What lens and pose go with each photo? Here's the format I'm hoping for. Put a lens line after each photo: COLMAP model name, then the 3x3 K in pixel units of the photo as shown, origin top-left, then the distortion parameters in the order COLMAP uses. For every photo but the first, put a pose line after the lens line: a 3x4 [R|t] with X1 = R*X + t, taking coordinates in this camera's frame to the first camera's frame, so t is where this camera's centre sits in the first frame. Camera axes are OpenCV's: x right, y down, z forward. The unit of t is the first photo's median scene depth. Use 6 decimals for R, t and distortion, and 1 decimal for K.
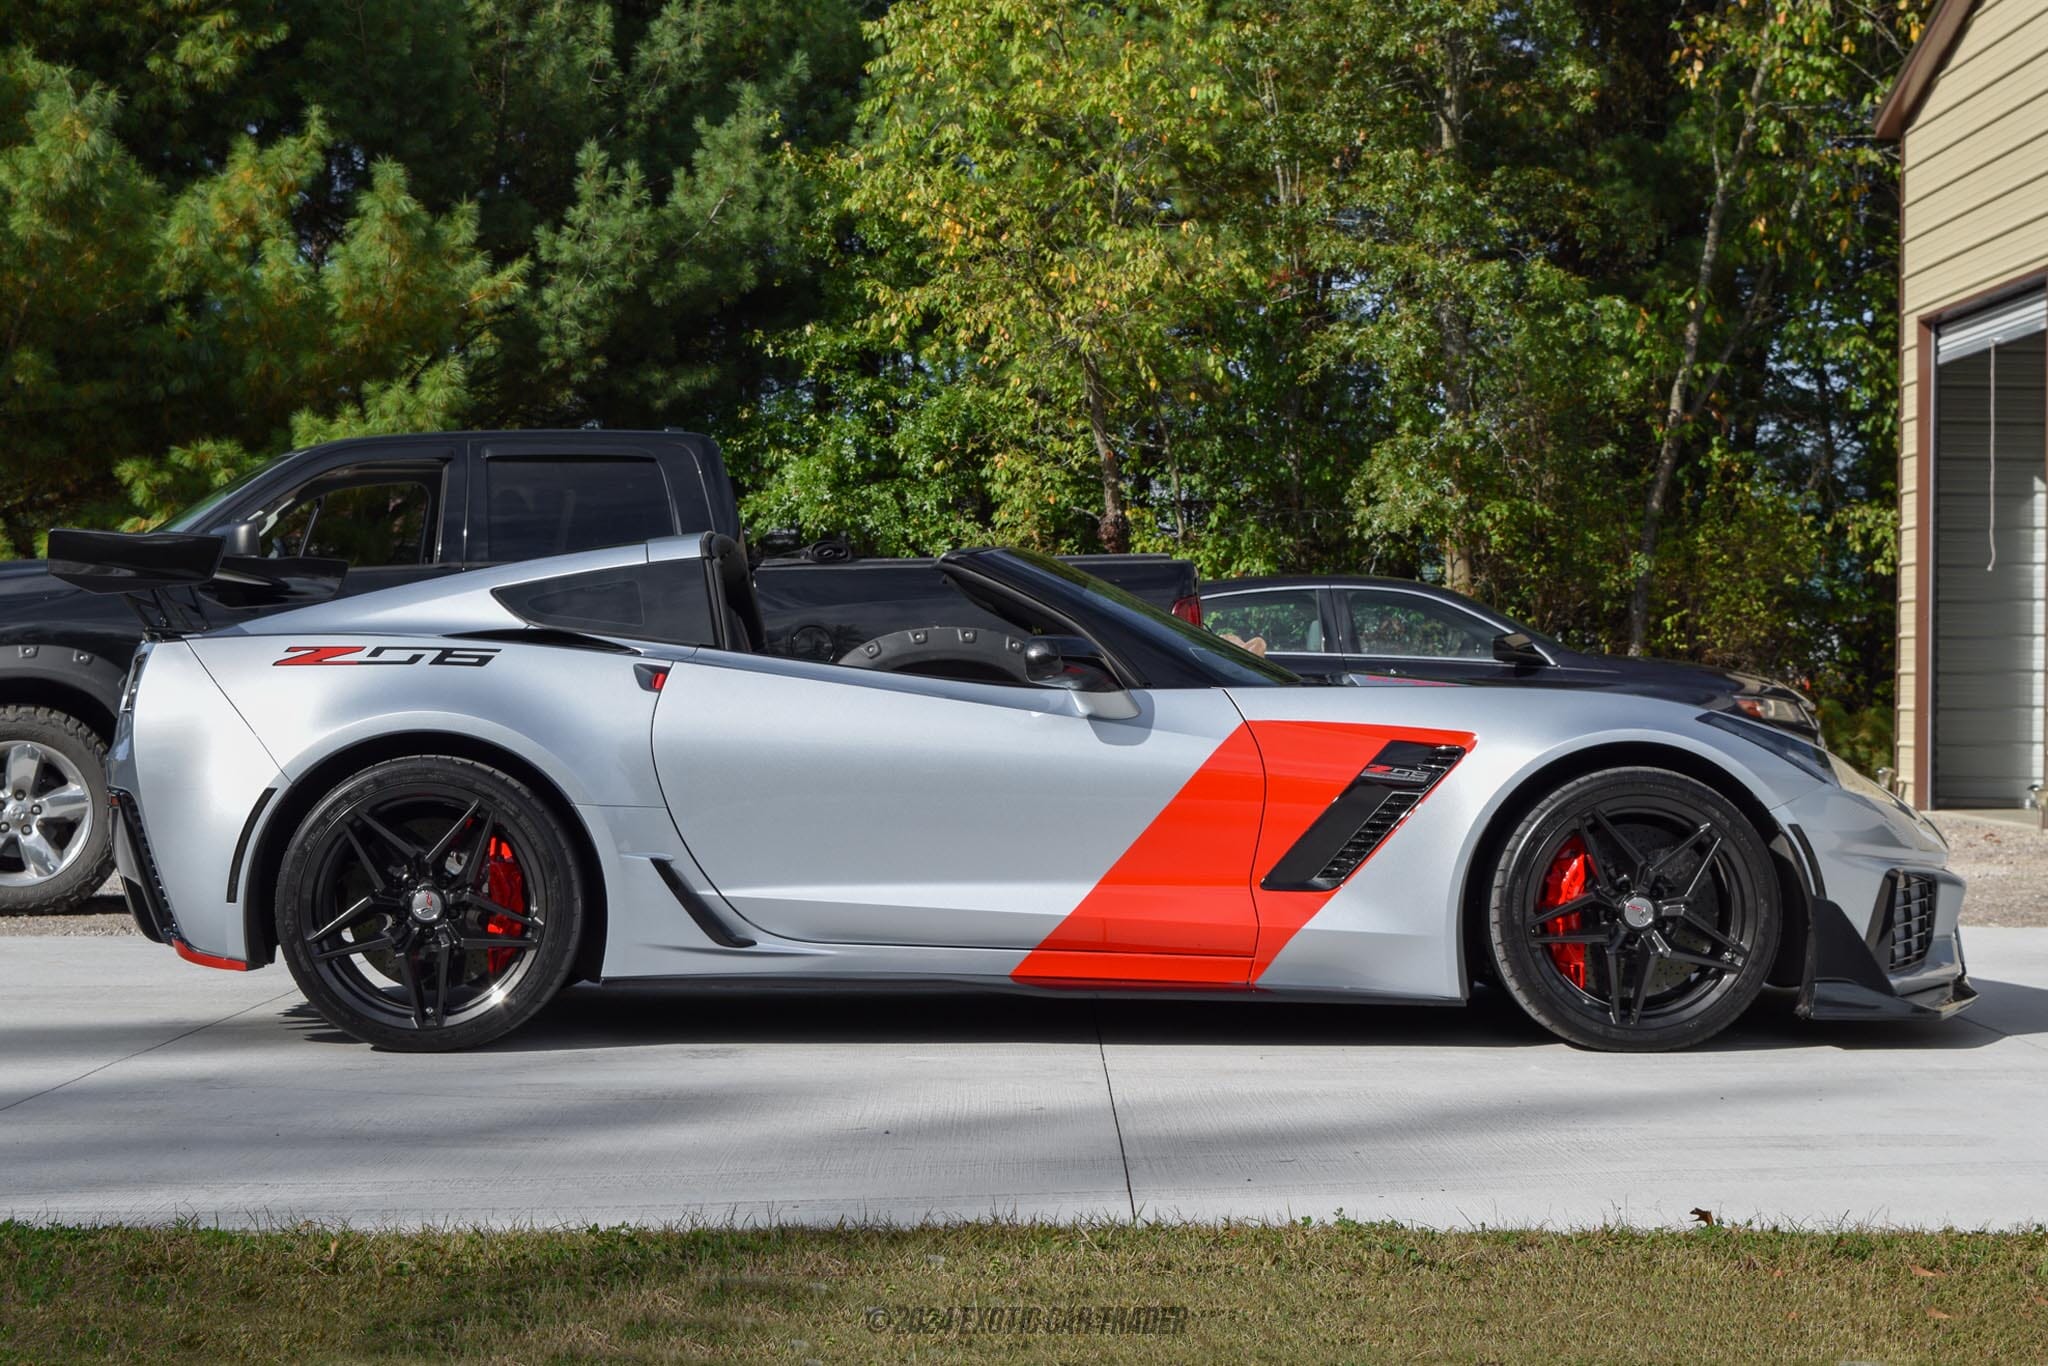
lens RADIAL K [[3849.6, 0, 1024.0], [0, 3849.6, 683.0], [0, 0, 1]] dist [-0.000032, -0.237540]
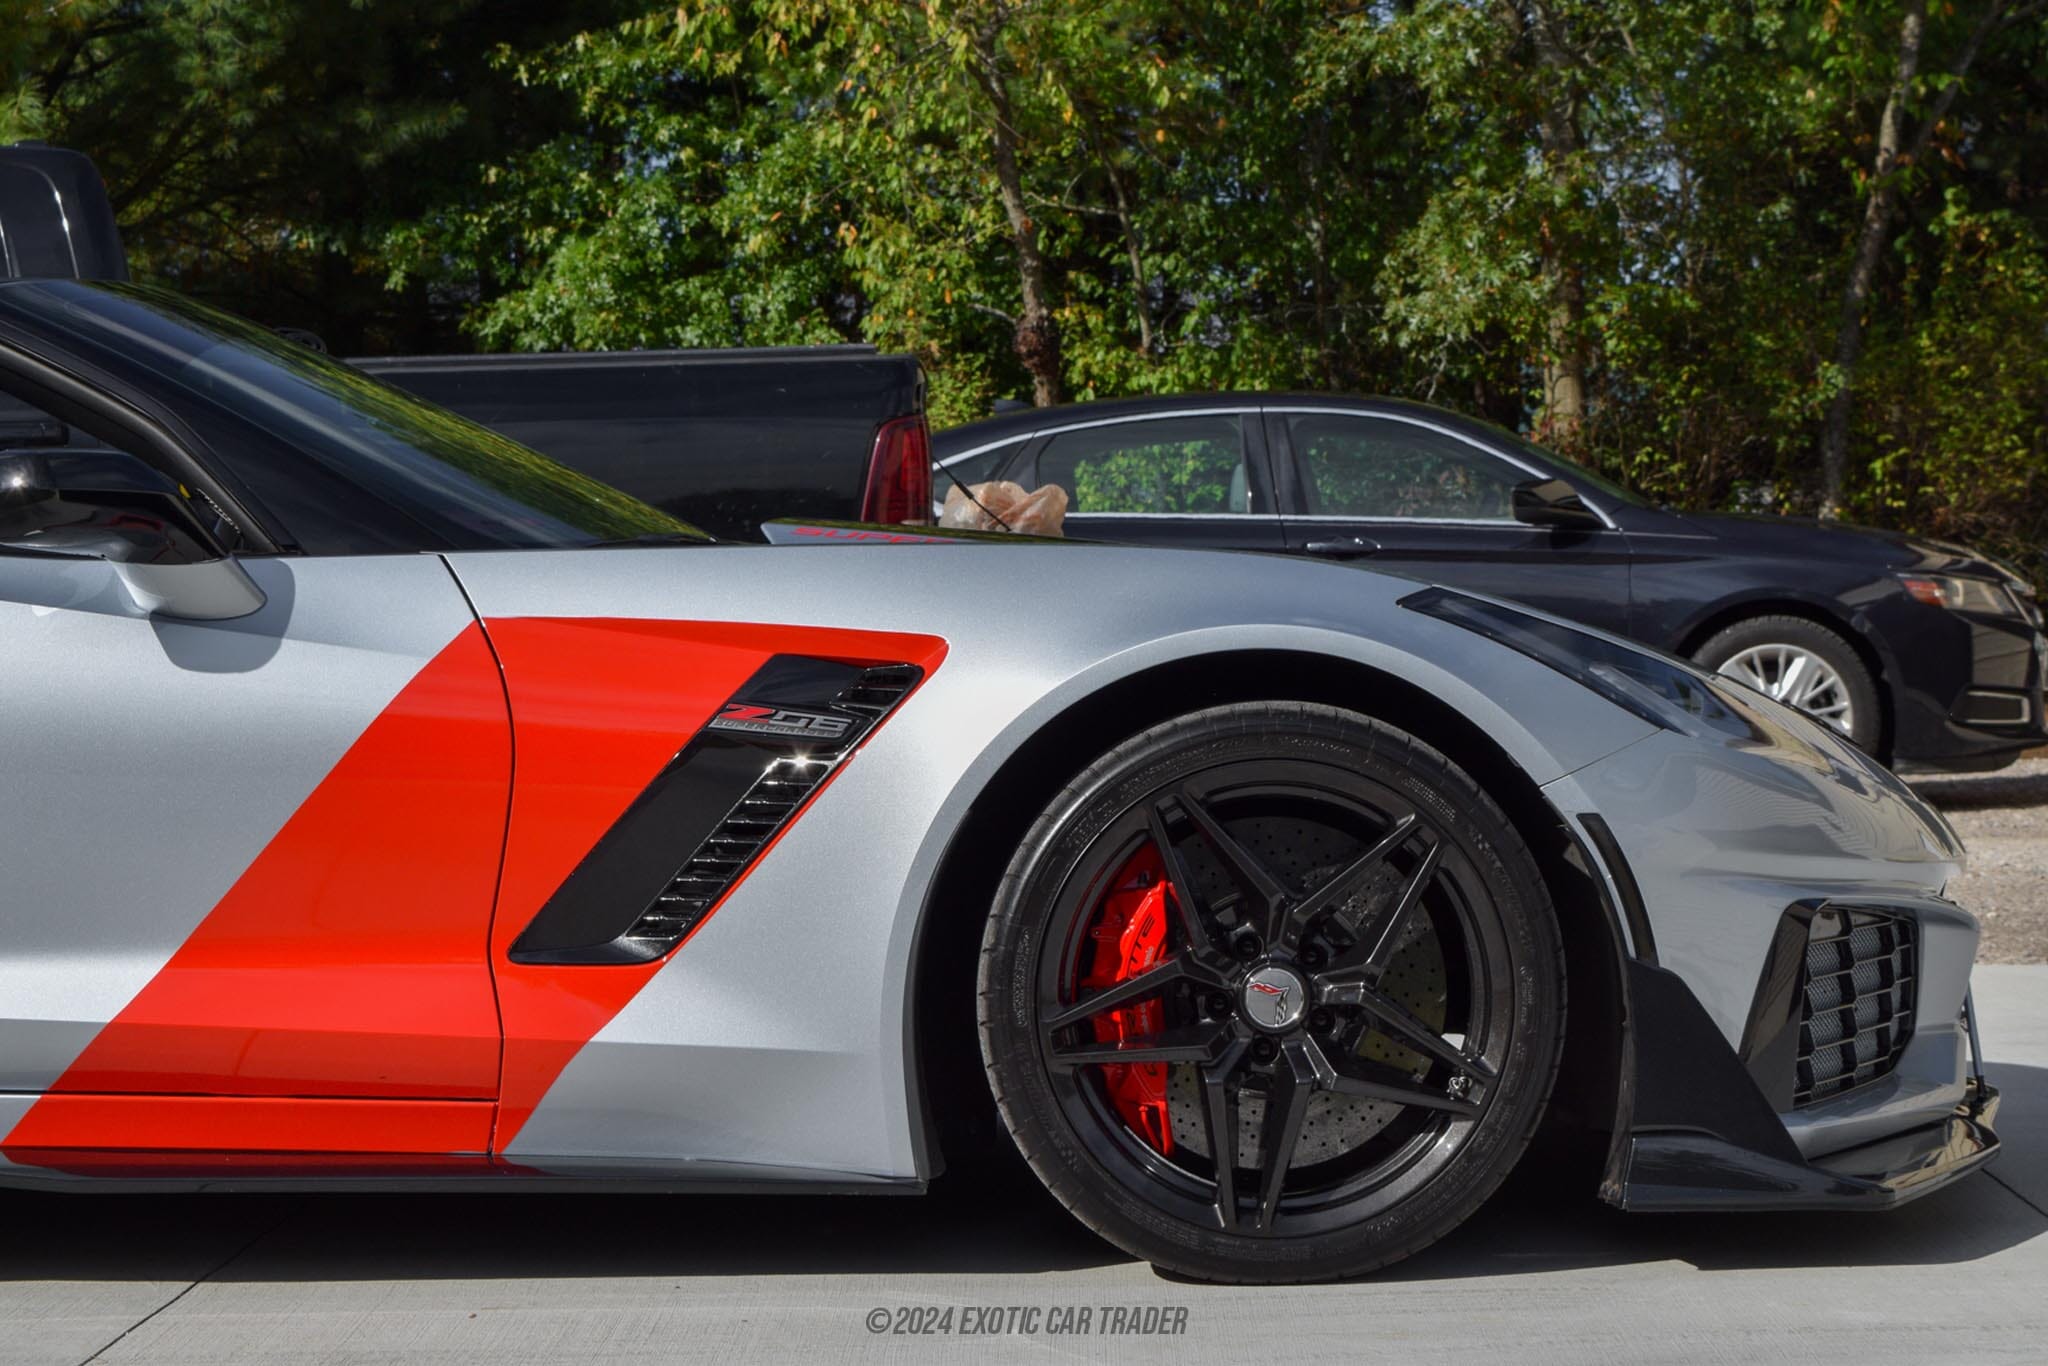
lens RADIAL K [[5271.8, 0, 1228.6], [0, 5271.8, 683.1], [0, 0, 1]] dist [0.364982, -5.822026]
pose [[0.999721, -0.014255, 0.018839, 0.131777], [0.013878, 0.999704, 0.019978, 0.005505], [-0.019118, -0.019711, 0.999623, 0.304461]]
